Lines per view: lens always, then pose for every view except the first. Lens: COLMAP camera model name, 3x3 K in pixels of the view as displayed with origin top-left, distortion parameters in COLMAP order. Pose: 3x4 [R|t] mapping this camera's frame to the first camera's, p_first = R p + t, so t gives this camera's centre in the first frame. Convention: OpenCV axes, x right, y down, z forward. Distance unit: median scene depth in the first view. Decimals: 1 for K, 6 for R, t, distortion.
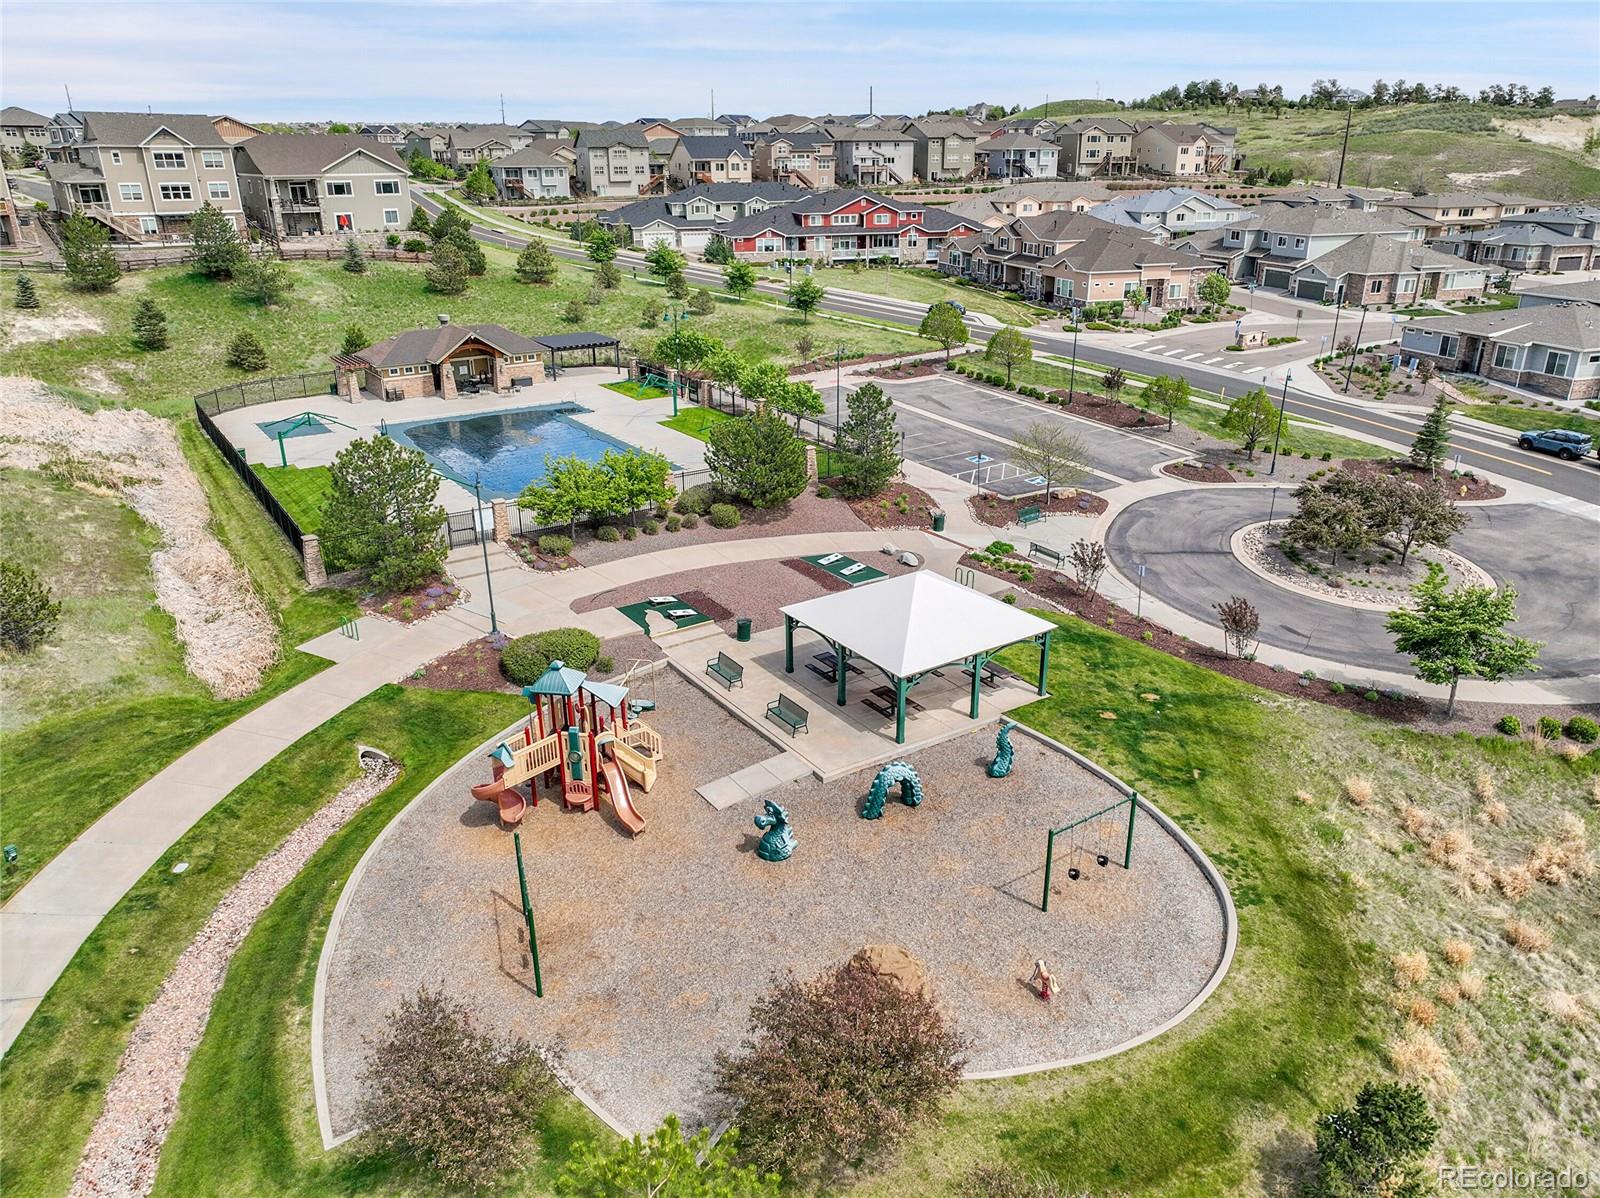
lens RADIAL K [[1123.6, 0, 809.6], [0, 1123.6, 595.6], [0, 0, 1]] dist [0.010864, 0.005941]
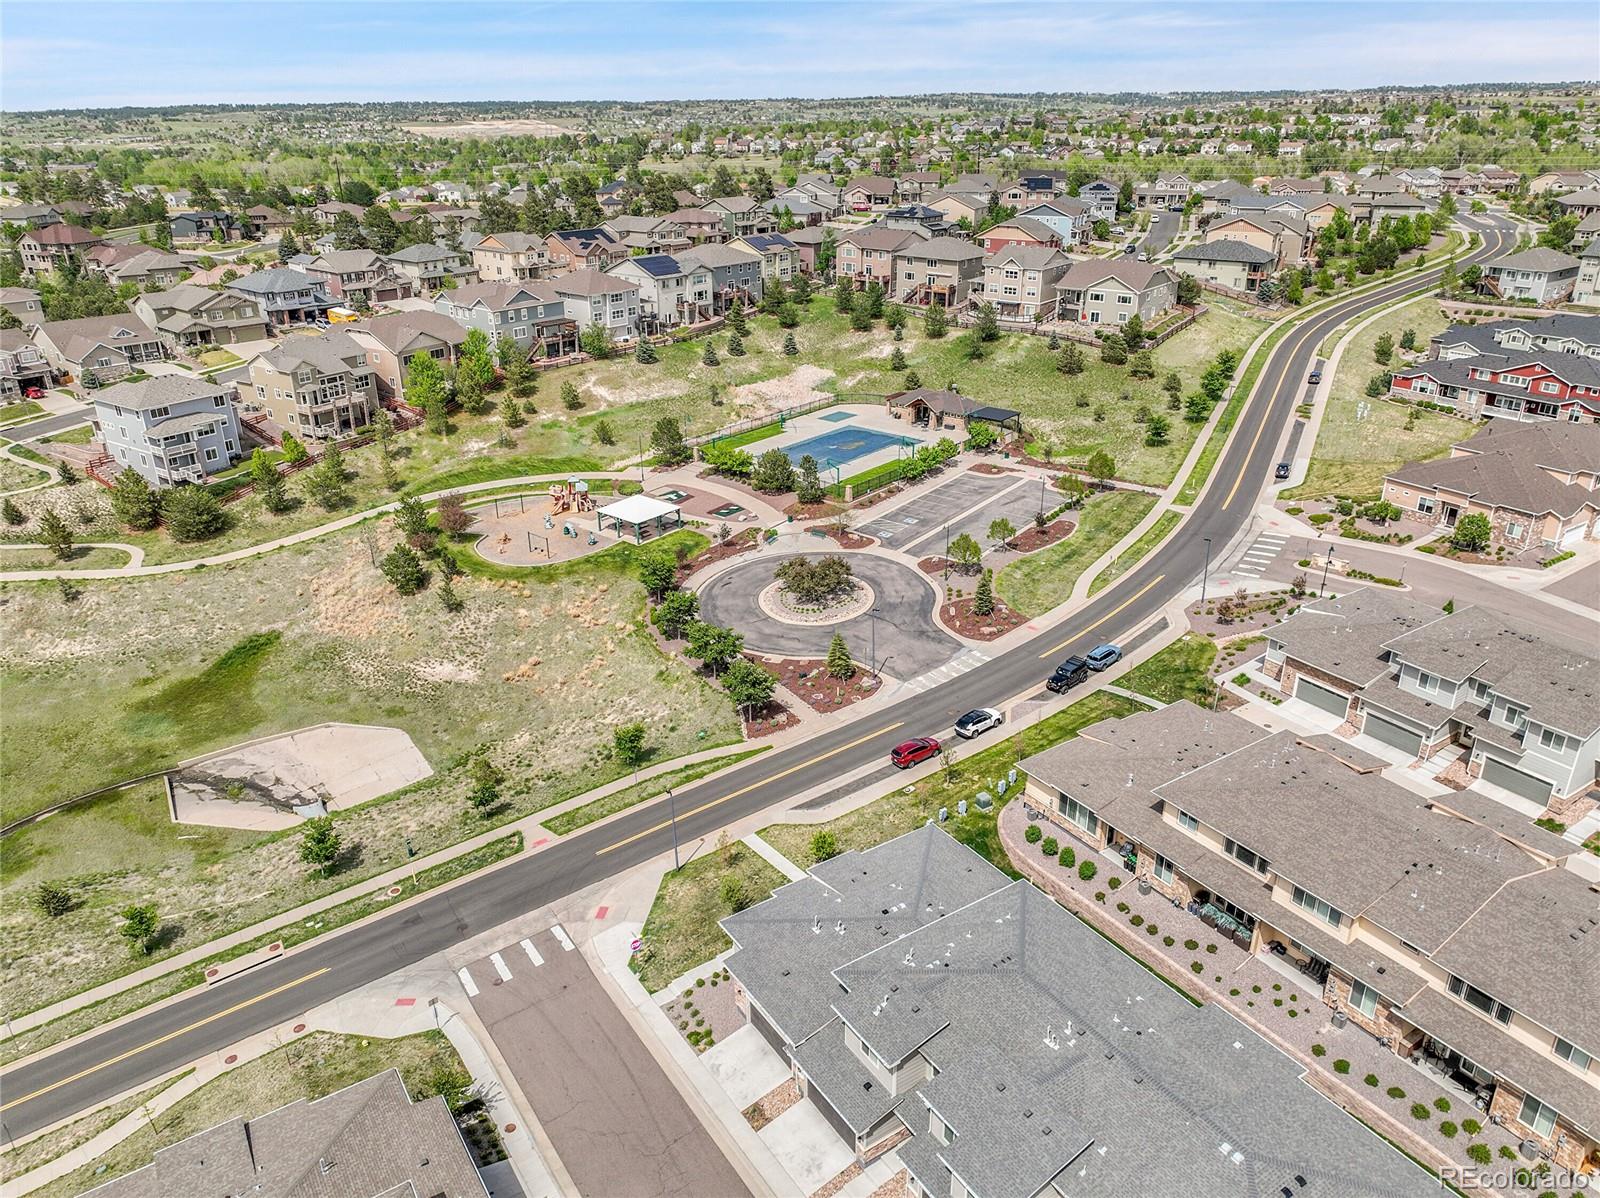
lens RADIAL K [[1123.6, 0, 809.6], [0, 1123.6, 595.6], [0, 0, 1]] dist [0.010864, 0.005941]
pose [[0.273937, 0.389226, -0.879467, 1.668189], [-0.352157, 0.891533, 0.284876, -0.446491], [0.894955, 0.231672, 0.381293, 0.142637]]
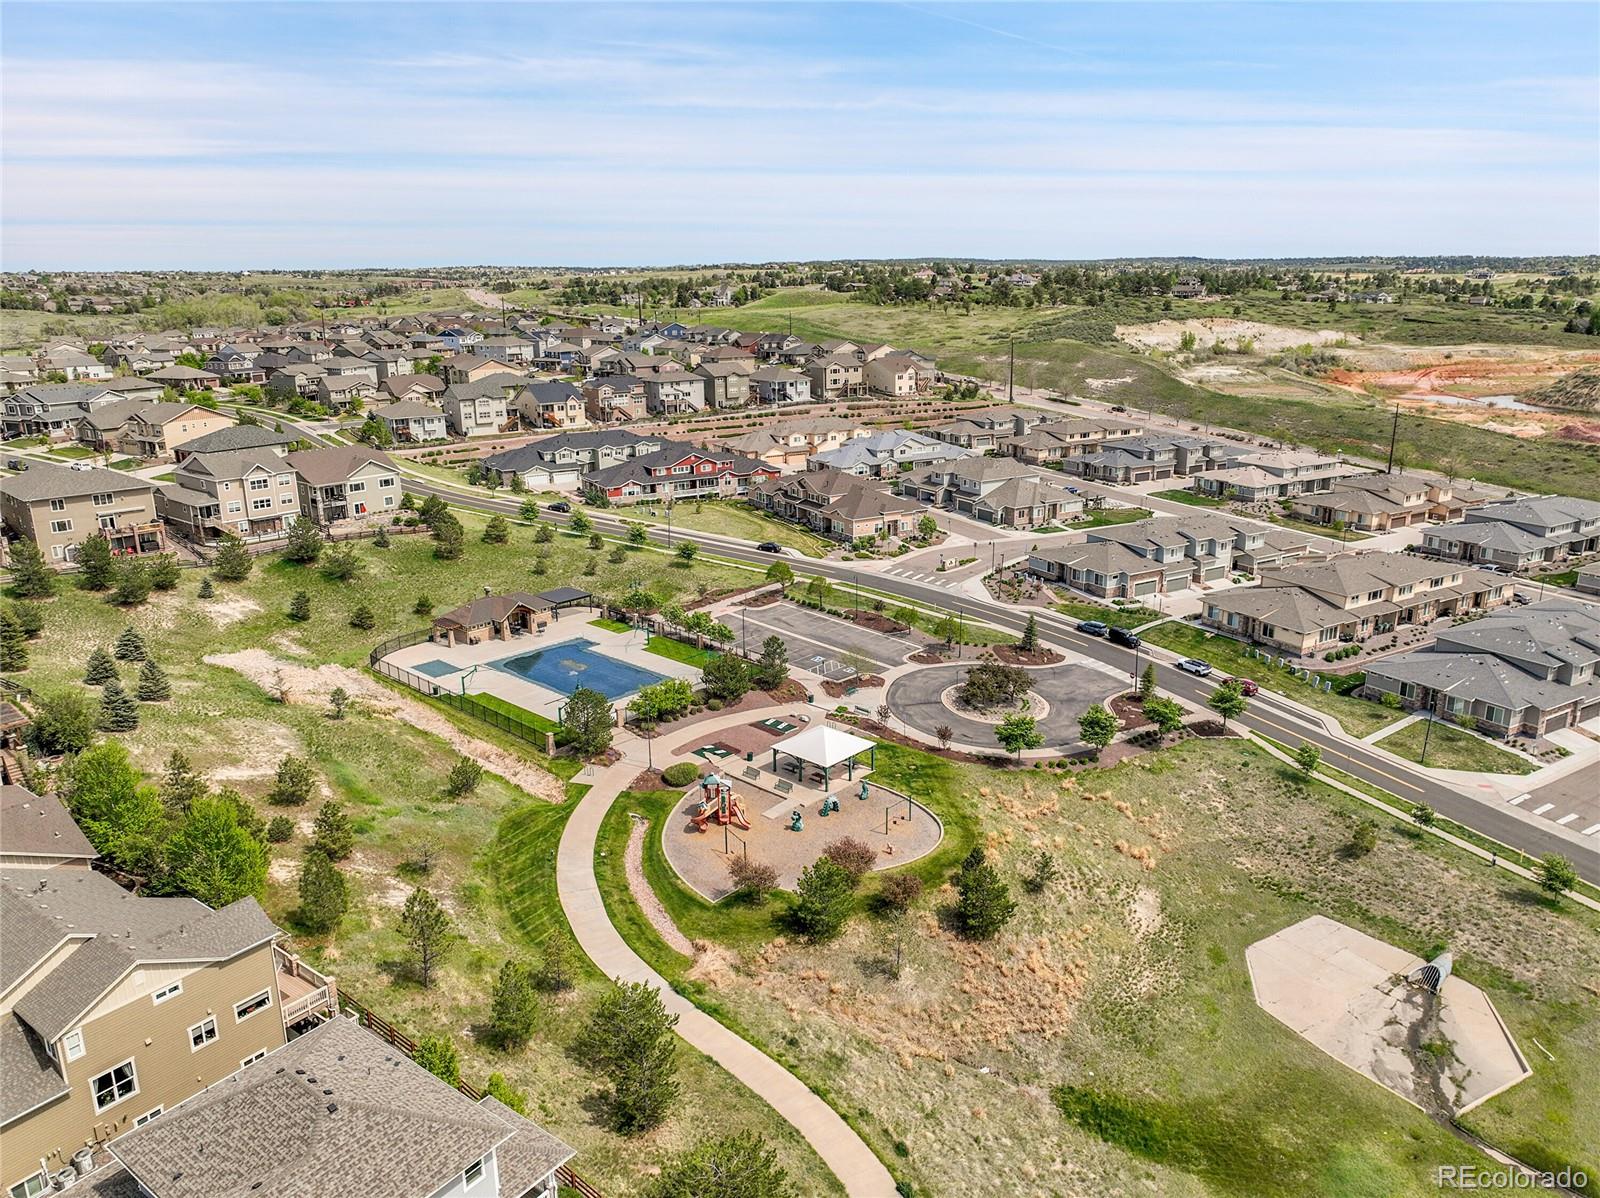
lens RADIAL K [[1123.6, 0, 809.6], [0, 1123.6, 595.6], [0, 0, 1]] dist [0.010864, 0.005941]
pose [[0.974859, -0.063367, 0.213623, -0.249042], [0.085770, 0.991554, -0.097281, -0.038716], [-0.205654, 0.113158, 0.972061, -0.825559]]
